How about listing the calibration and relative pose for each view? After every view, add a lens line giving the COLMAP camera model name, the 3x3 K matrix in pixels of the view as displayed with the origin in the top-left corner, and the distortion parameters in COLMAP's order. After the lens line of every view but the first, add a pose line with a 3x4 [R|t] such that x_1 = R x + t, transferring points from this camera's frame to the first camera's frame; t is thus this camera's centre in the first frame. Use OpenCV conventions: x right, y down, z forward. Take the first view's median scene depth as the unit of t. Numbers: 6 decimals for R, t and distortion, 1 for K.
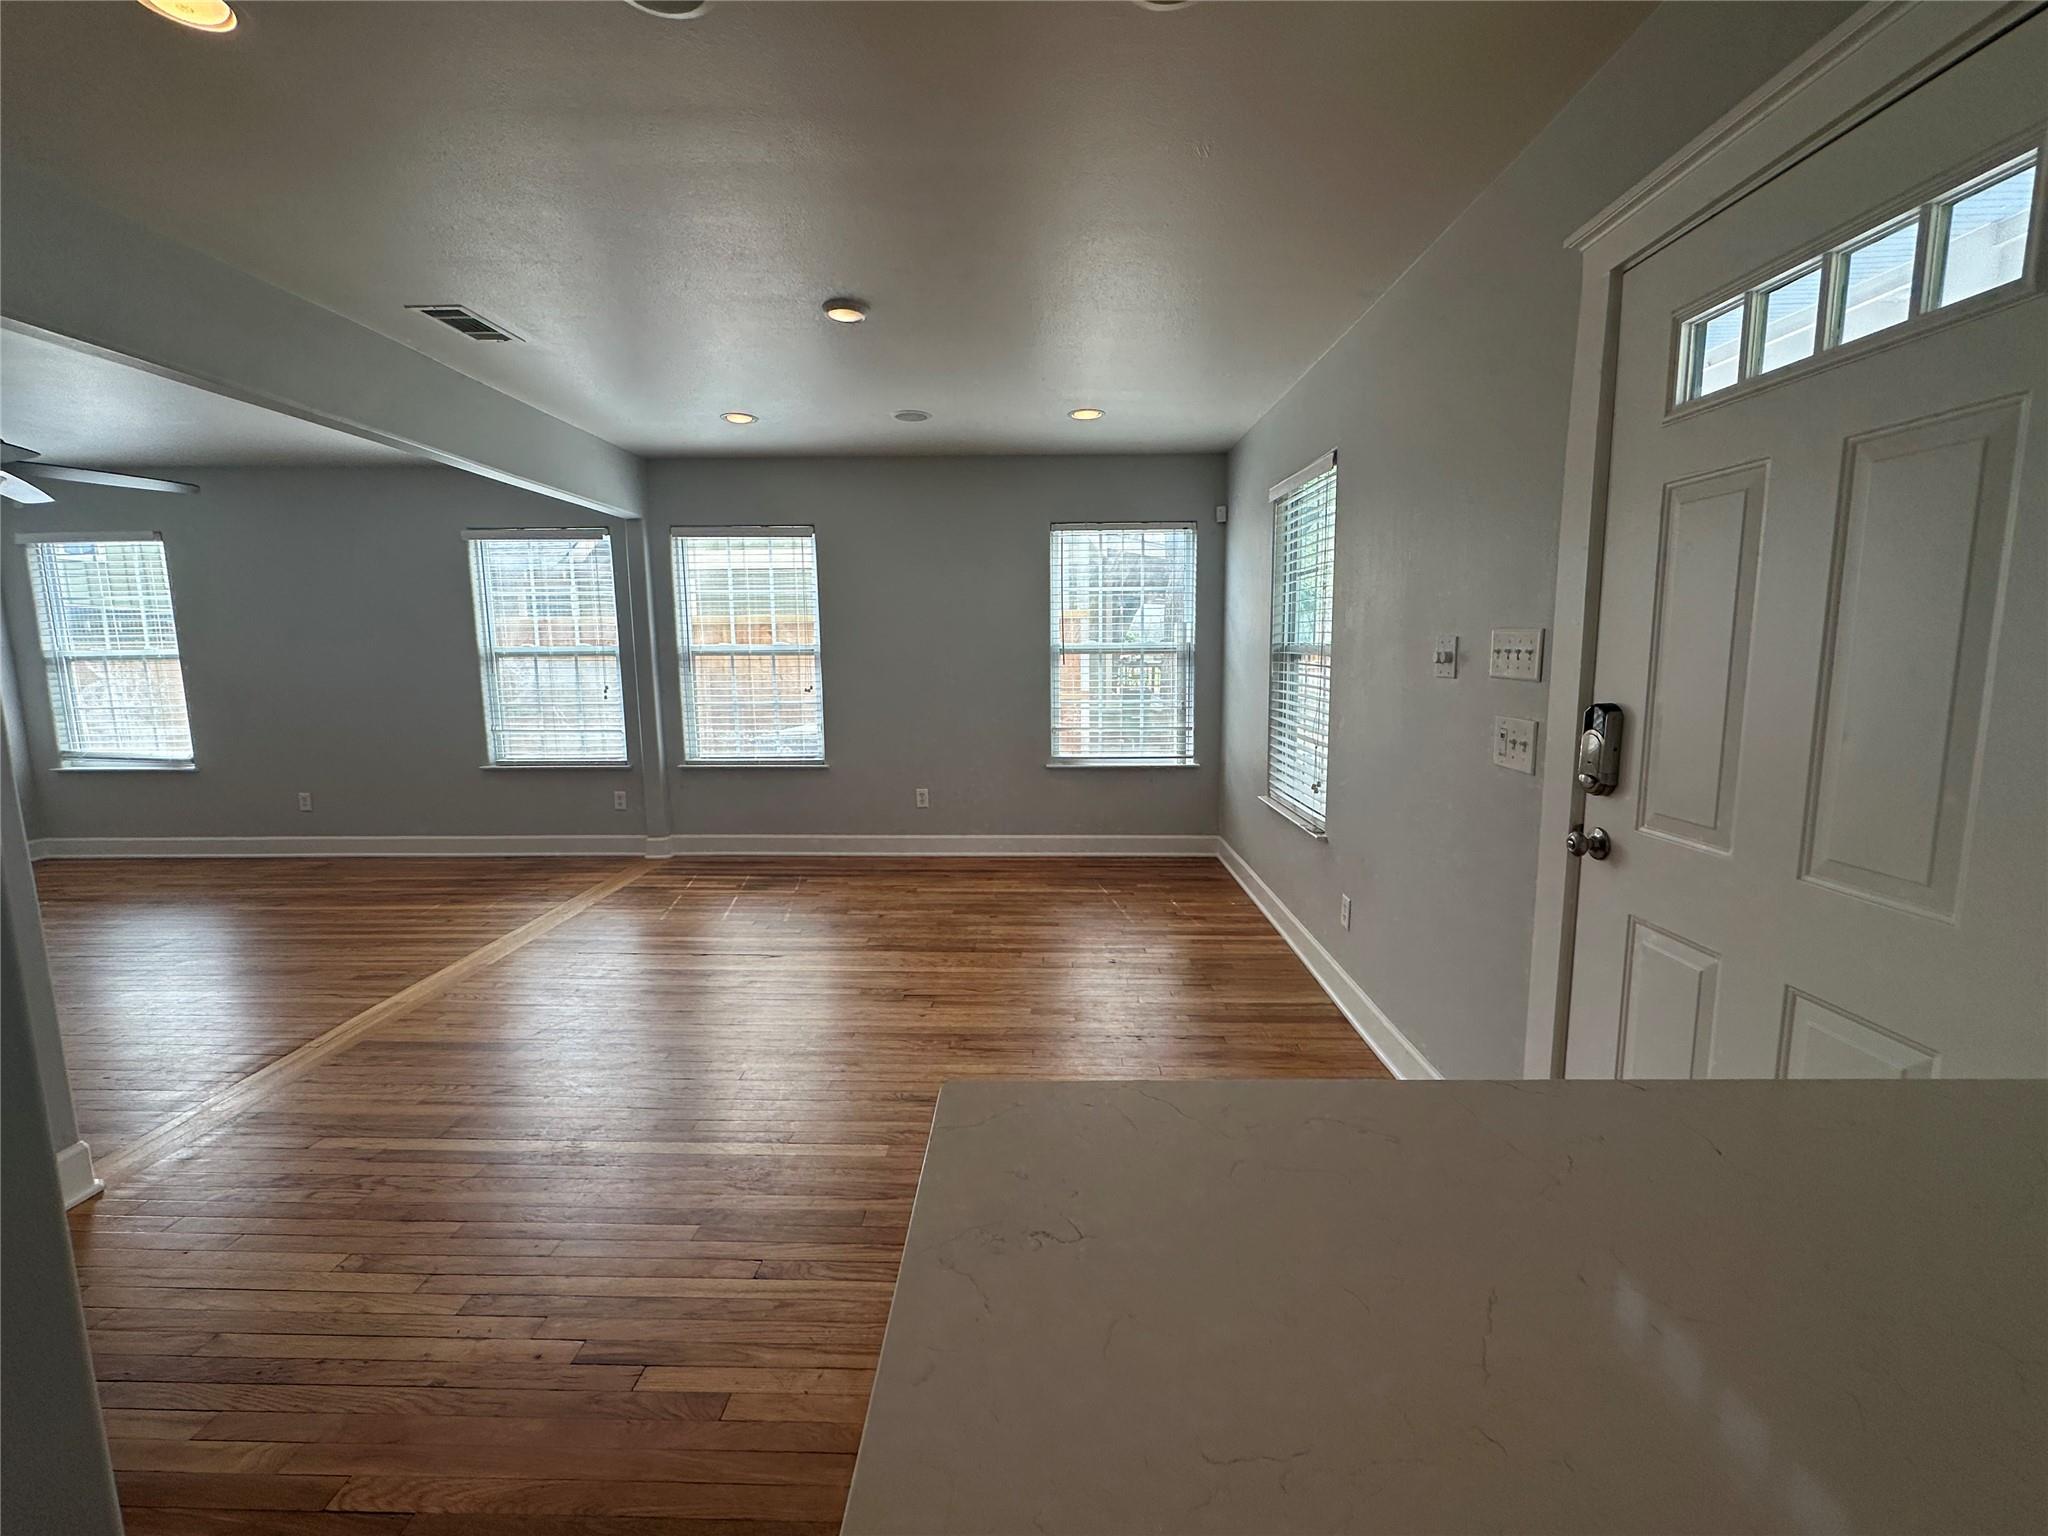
lens RADIAL K [[863.3, 0, 1024.0], [0, 863.3, 768.0], [0, 0, 1]] dist [0.000606, 0.000130]
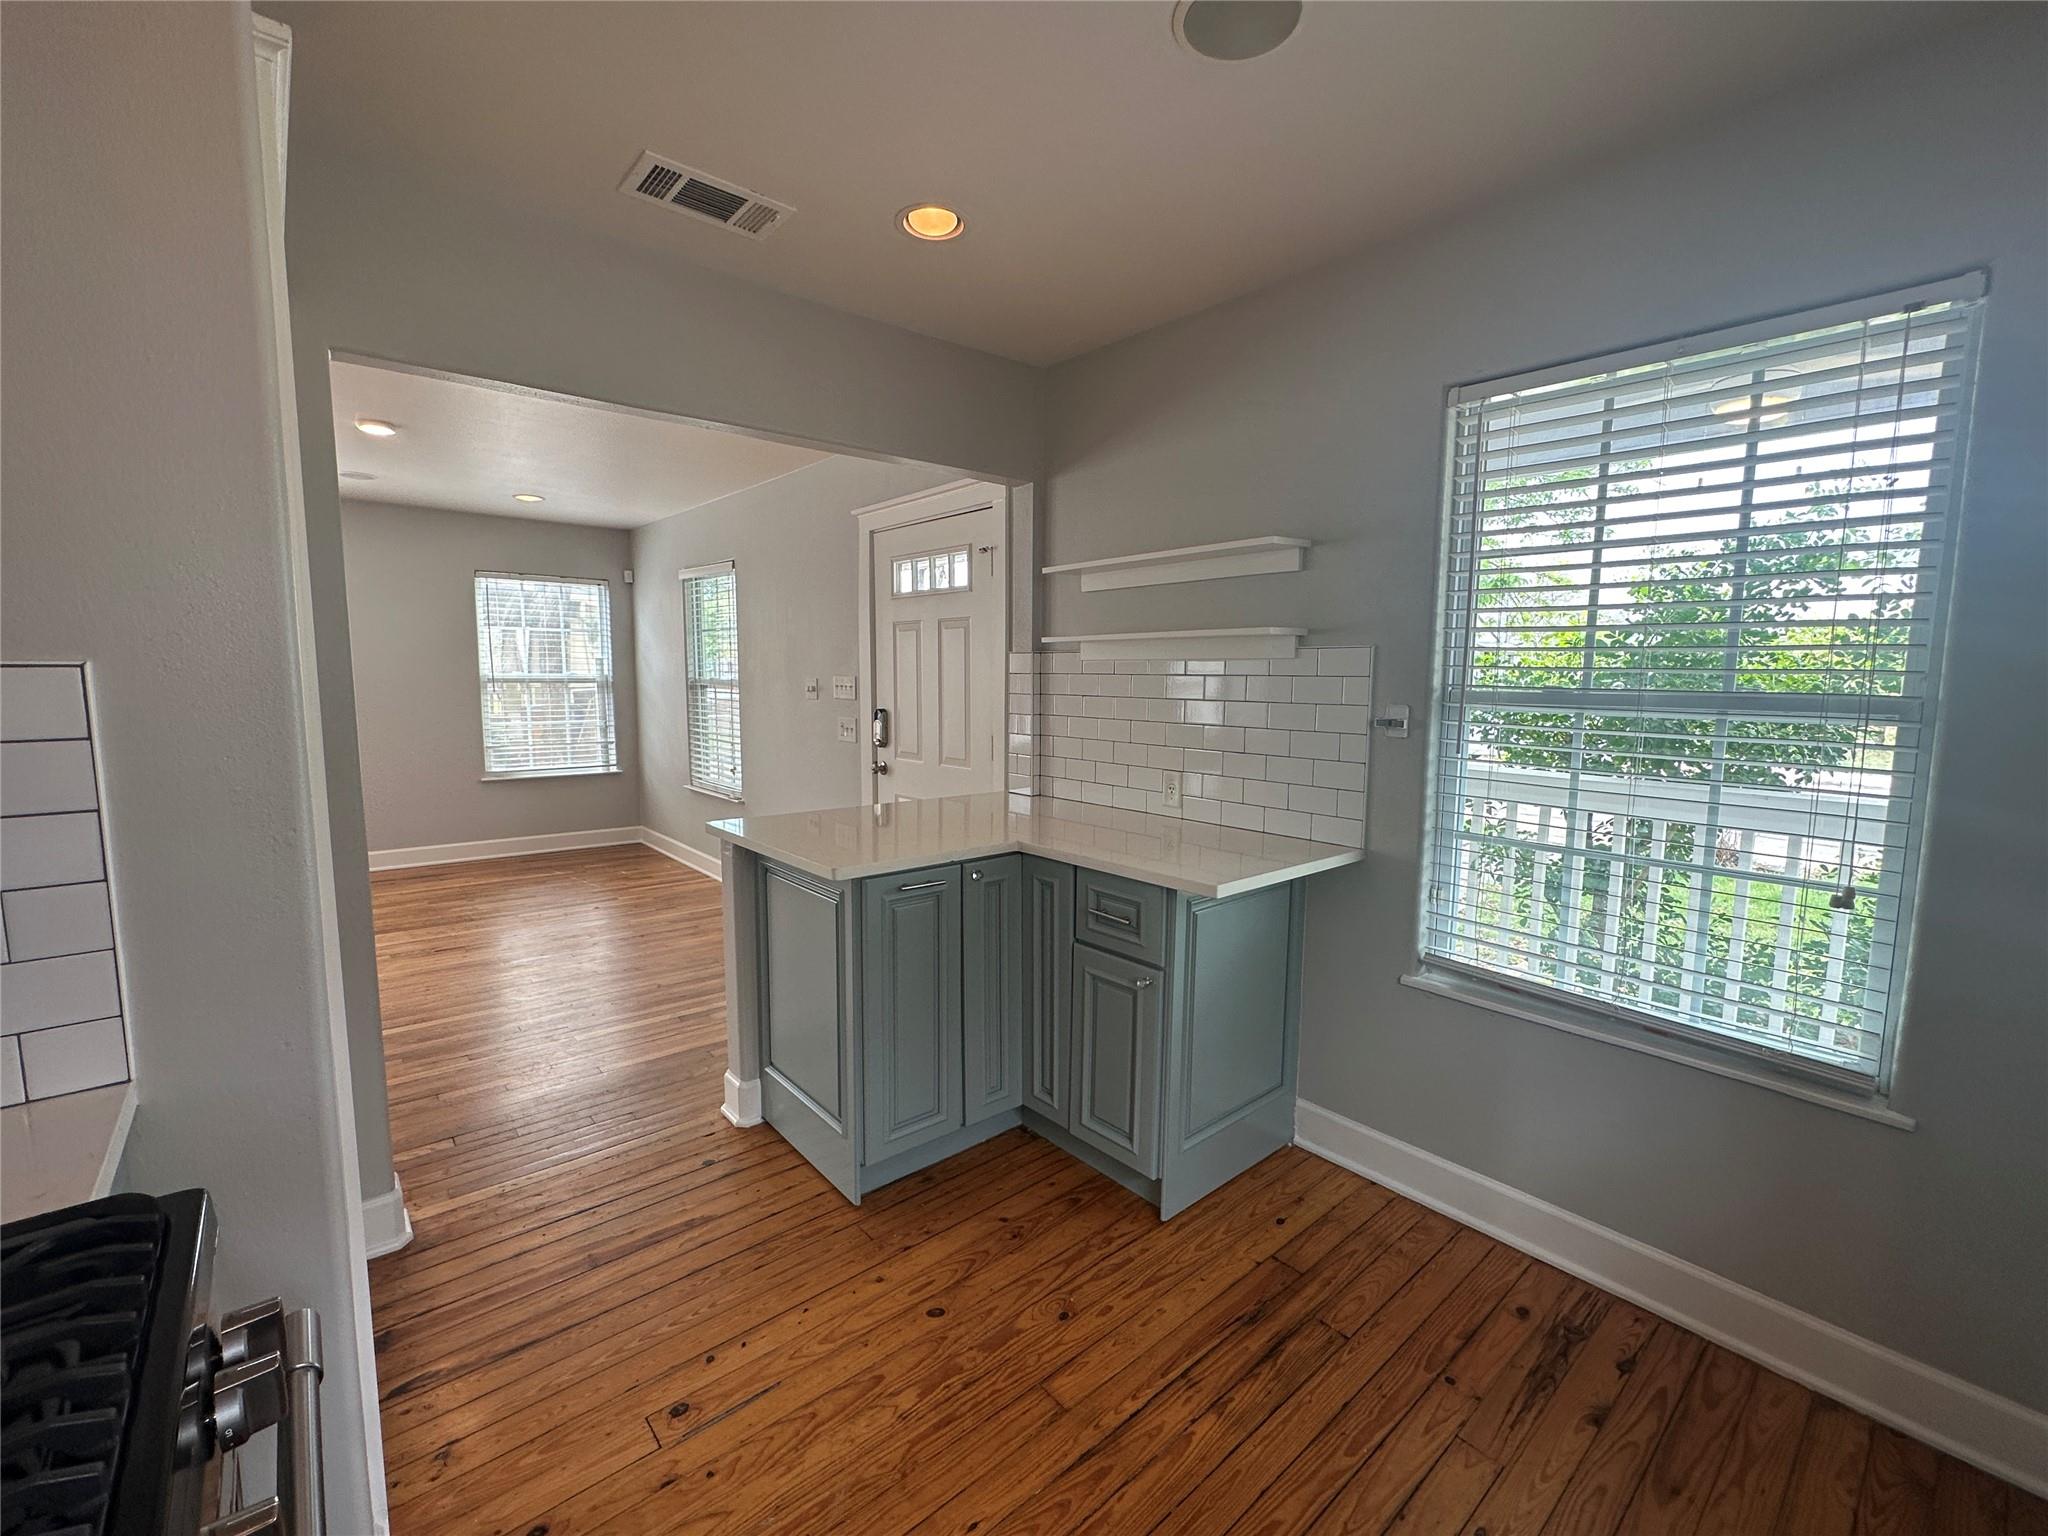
lens RADIAL K [[863.3, 0, 1024.0], [0, 863.3, 768.0], [0, 0, 1]] dist [0.000606, 0.000130]
pose [[0.739632, -0.055824, 0.670692, -0.215808], [0.076735, 0.997050, -0.001634, 0.040743], [-0.668623, 0.052674, 0.741734, -0.343687]]
